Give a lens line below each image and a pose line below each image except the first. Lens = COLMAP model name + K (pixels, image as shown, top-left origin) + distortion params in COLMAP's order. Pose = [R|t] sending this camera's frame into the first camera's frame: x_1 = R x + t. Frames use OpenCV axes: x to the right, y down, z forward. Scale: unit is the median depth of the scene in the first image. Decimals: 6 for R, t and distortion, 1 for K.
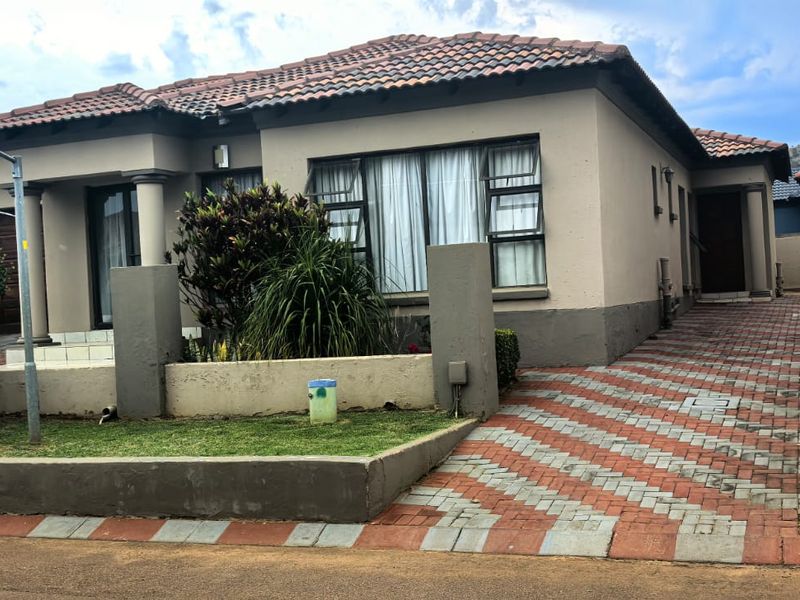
lens RADIAL K [[925.4, 0, 376.1], [0, 925.4, 296.1], [0, 0, 1]] dist [0.195161, -0.430423]
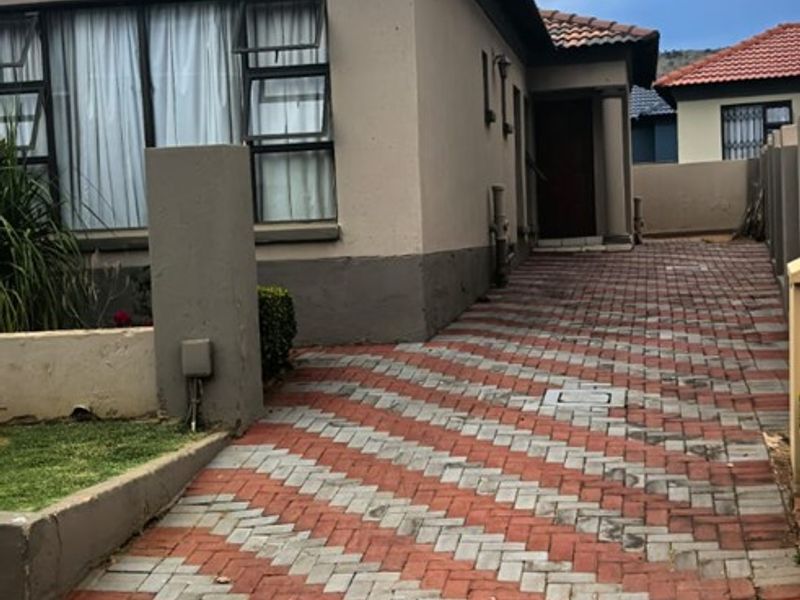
lens RADIAL K [[925.4, 0, 376.1], [0, 925.4, 296.1], [0, 0, 1]] dist [0.195161, -0.430423]
pose [[0.964998, 0.000515, 0.262255, 0.040542], [-0.009881, 0.999359, 0.034395, 0.019495], [-0.262069, -0.035783, 0.964385, 0.375664]]
